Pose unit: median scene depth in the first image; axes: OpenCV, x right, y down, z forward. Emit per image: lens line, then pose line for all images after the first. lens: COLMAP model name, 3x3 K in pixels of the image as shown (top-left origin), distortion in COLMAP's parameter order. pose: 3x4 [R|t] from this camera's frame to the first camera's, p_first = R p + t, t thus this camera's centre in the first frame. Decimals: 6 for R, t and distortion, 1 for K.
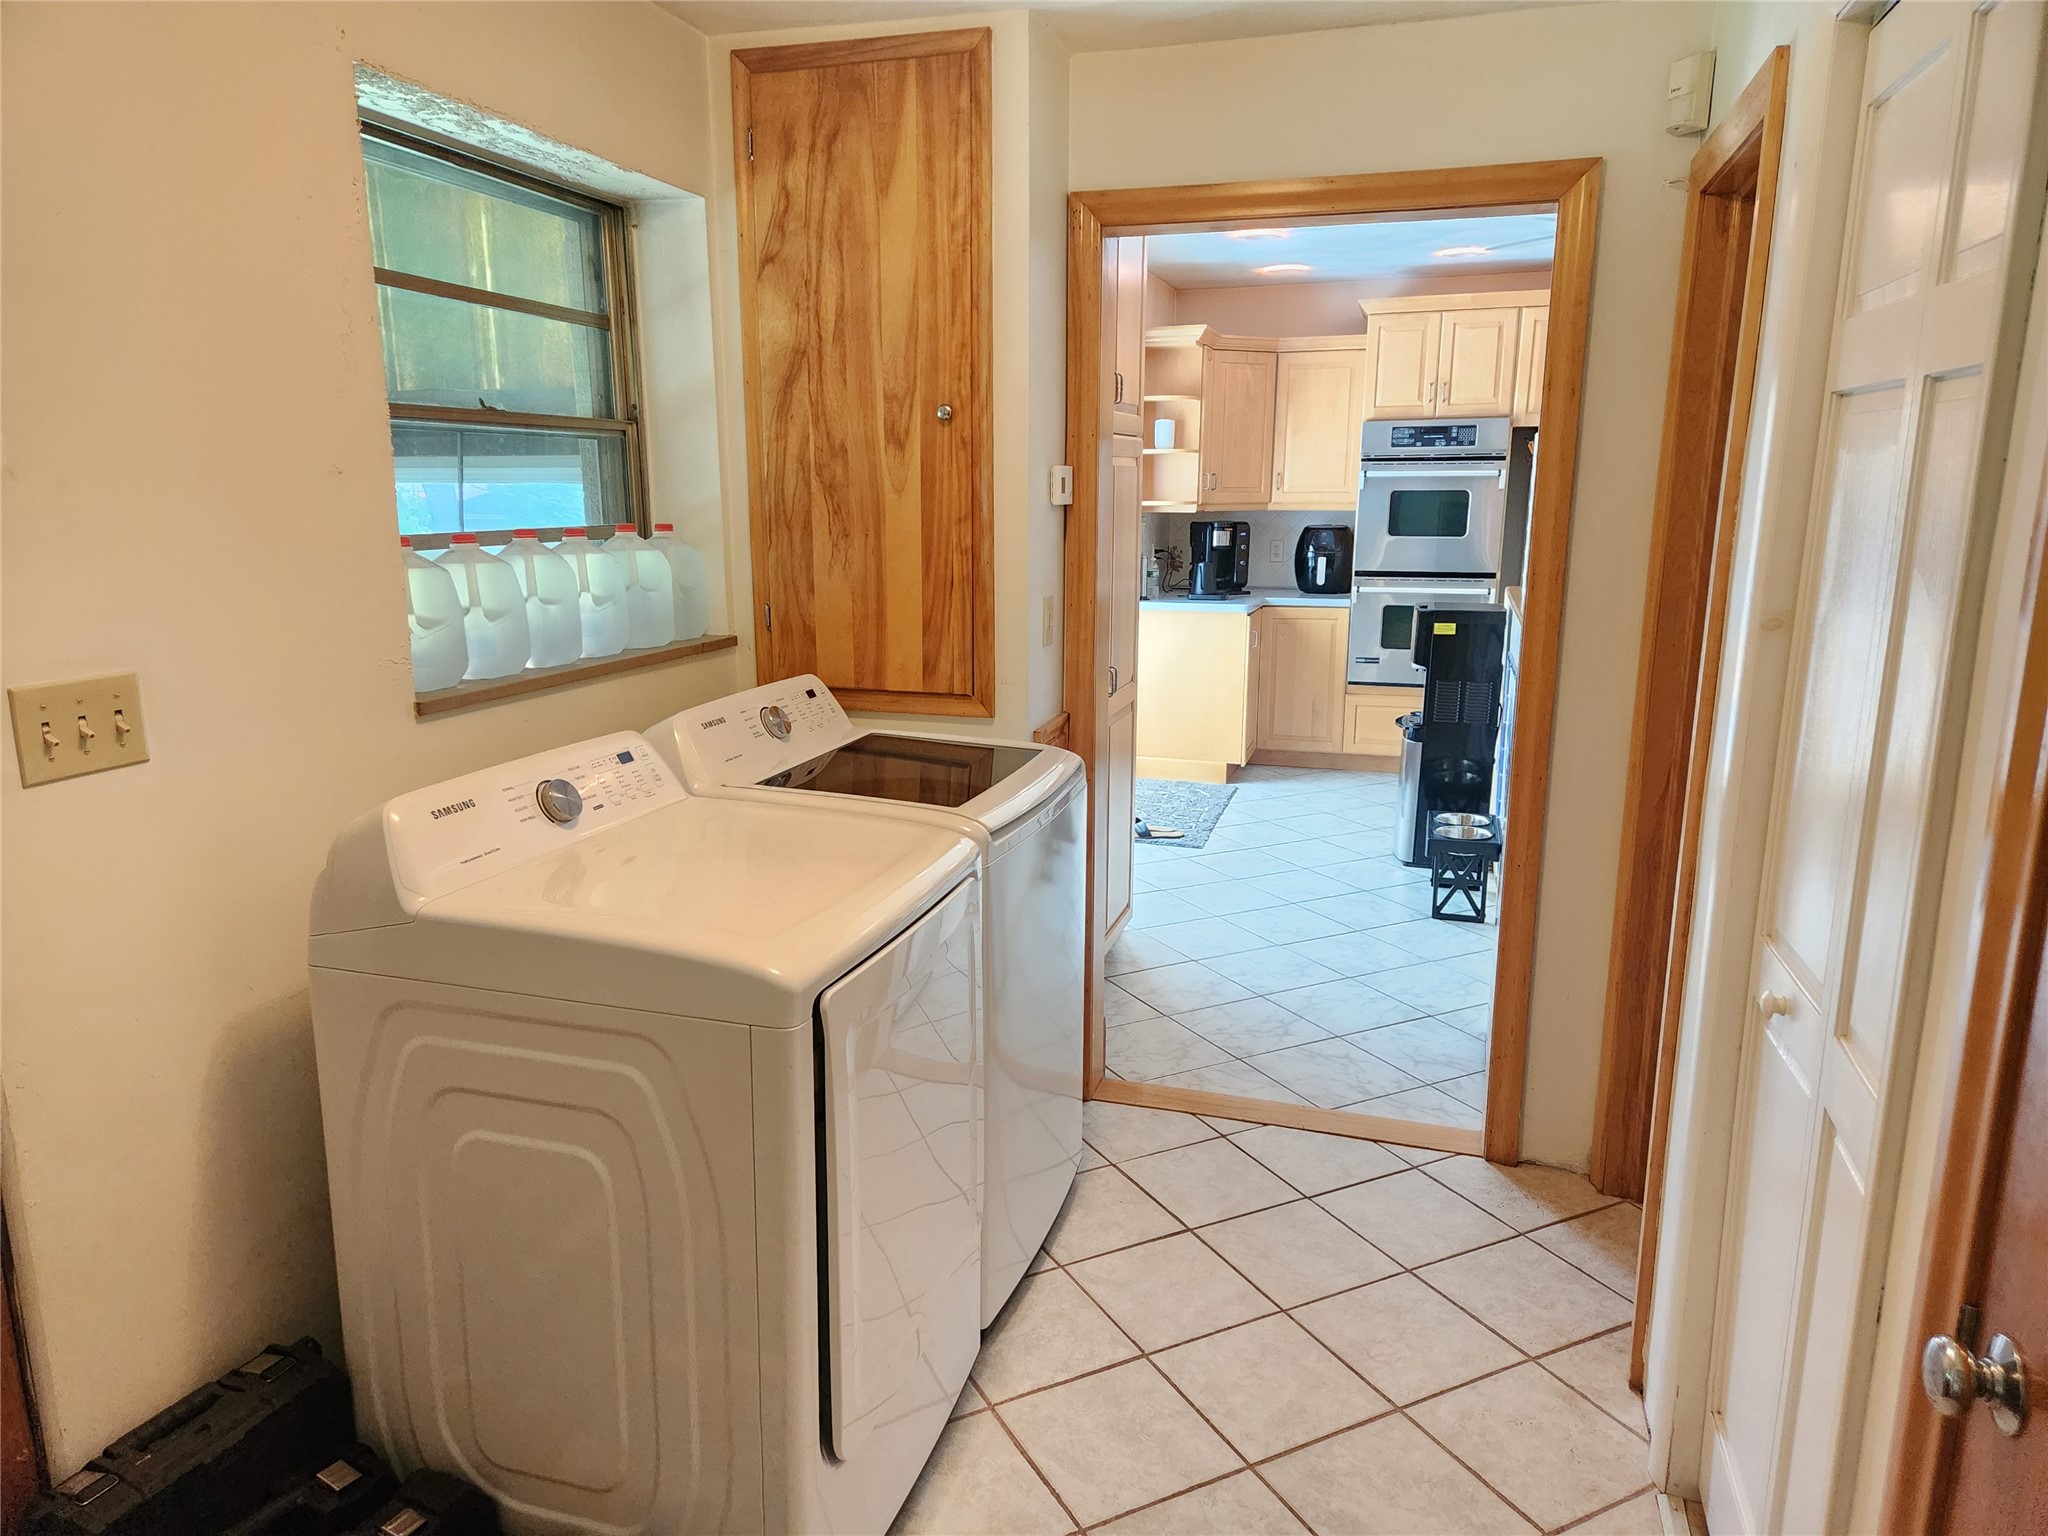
lens RADIAL K [[1346.9, 0, 1009.9], [0, 1346.9, 762.2], [0, 0, 1]] dist [0.096082, -0.078298]
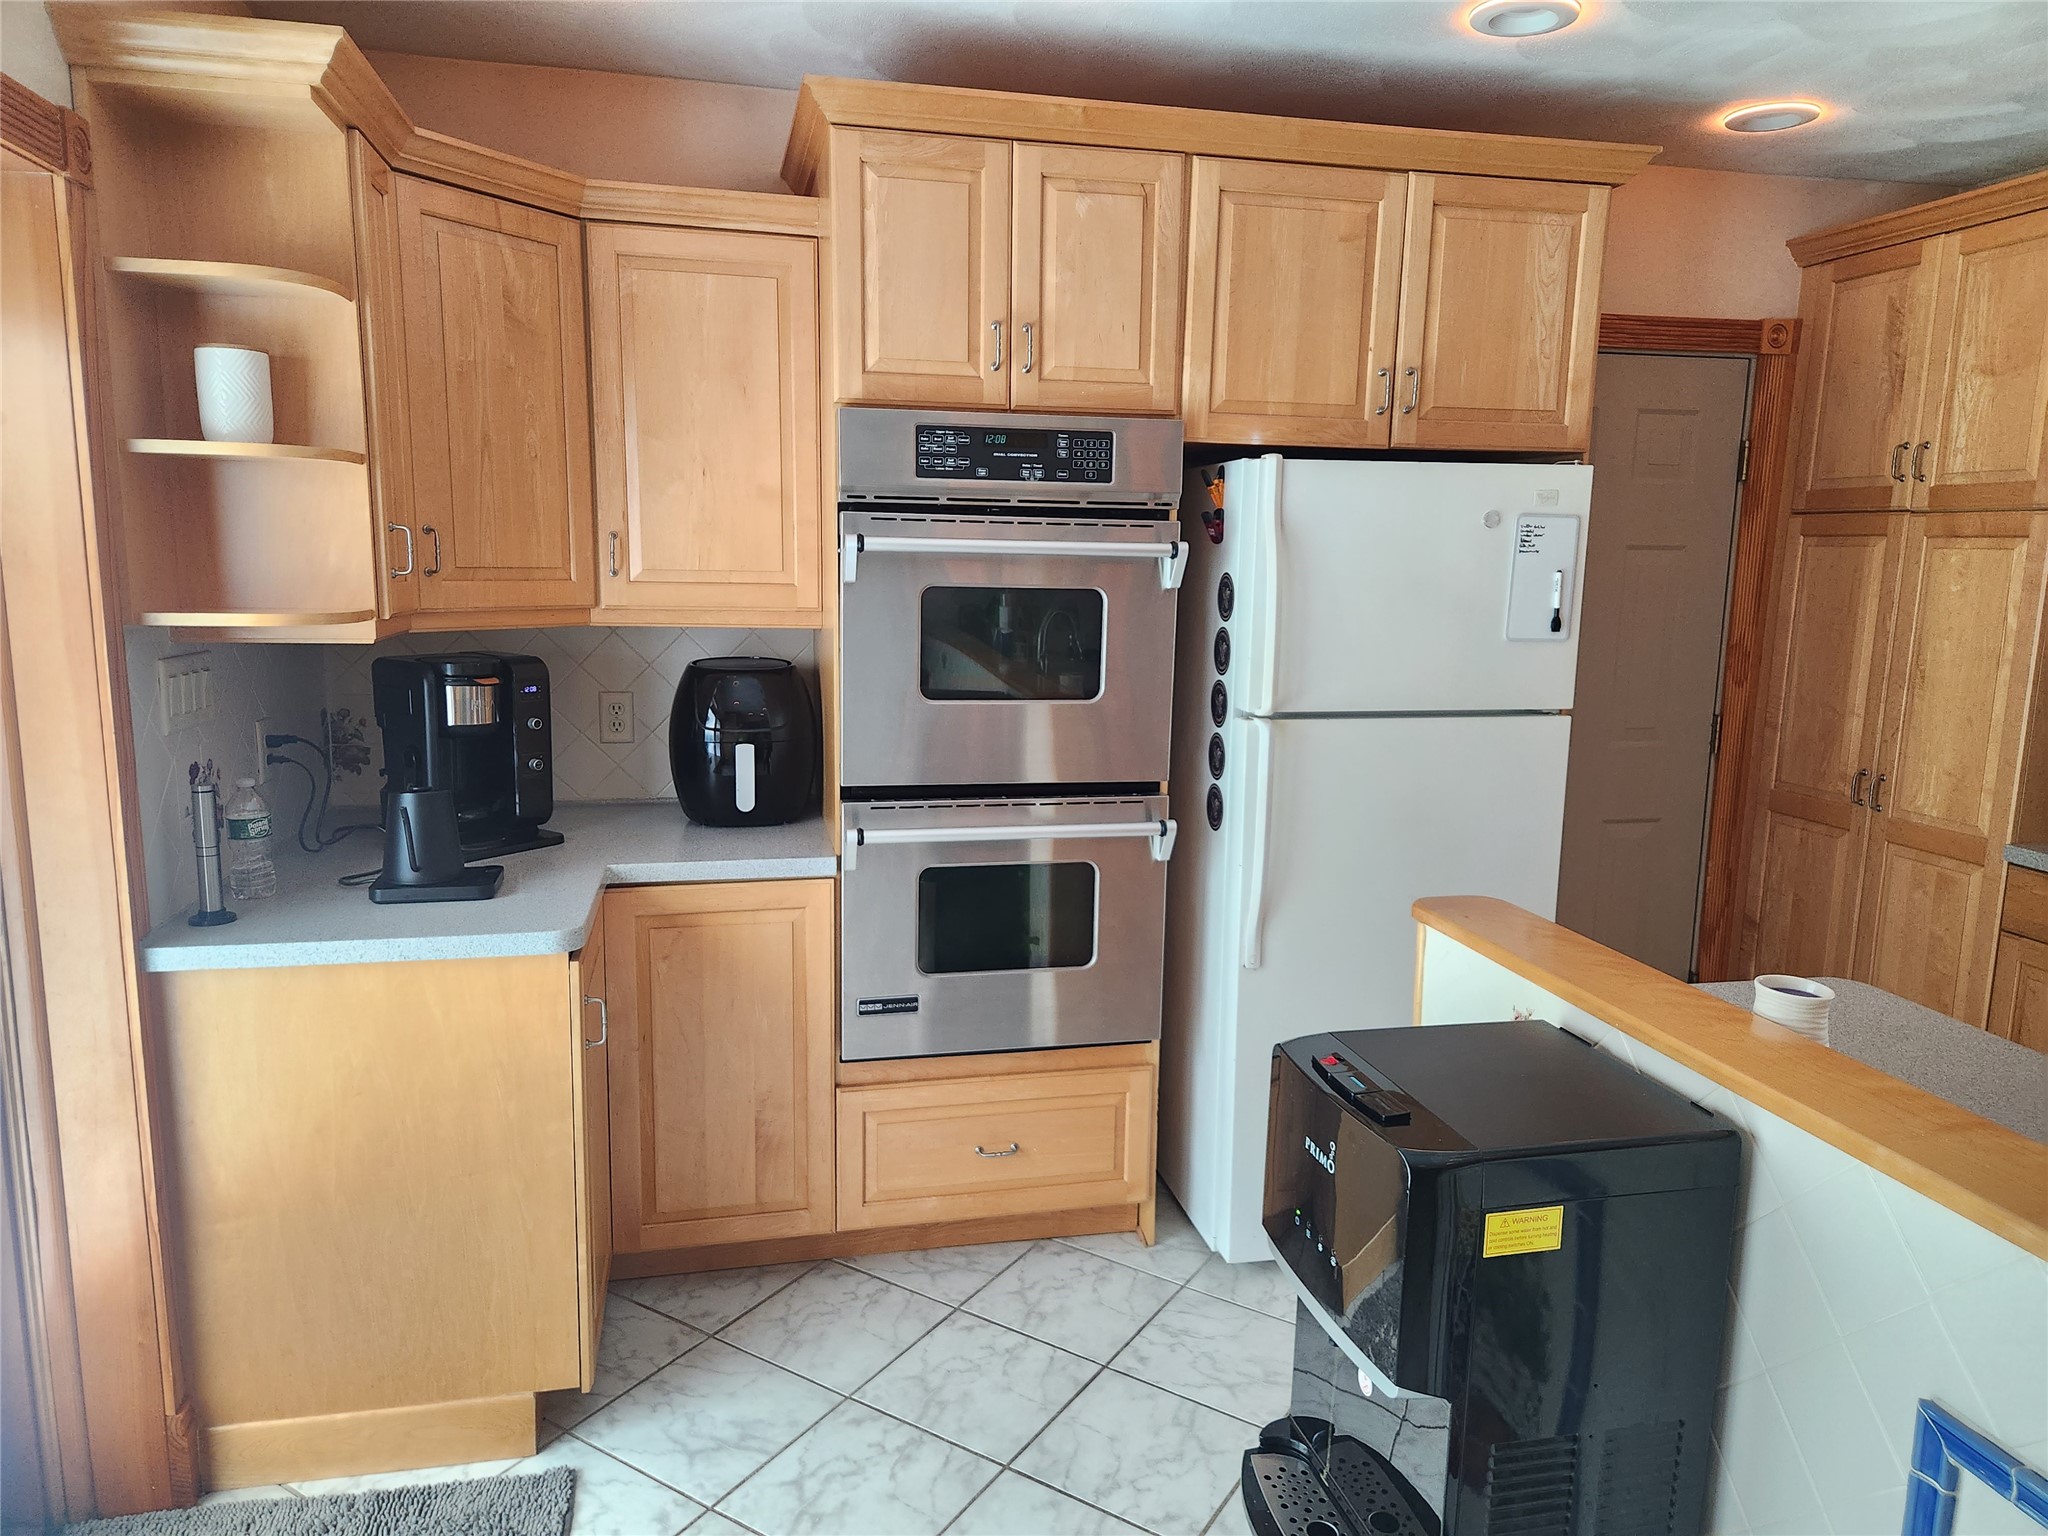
lens RADIAL K [[1373.6, 0, 1048.7], [0, 1373.6, 767.7], [0, 0, 1]] dist [0.054330, -0.000981]
pose [[0.858844, -0.064173, 0.508201, 0.104741], [0.086104, 0.996091, -0.019732, -0.134241], [-0.504948, 0.060705, 0.861013, 0.632127]]
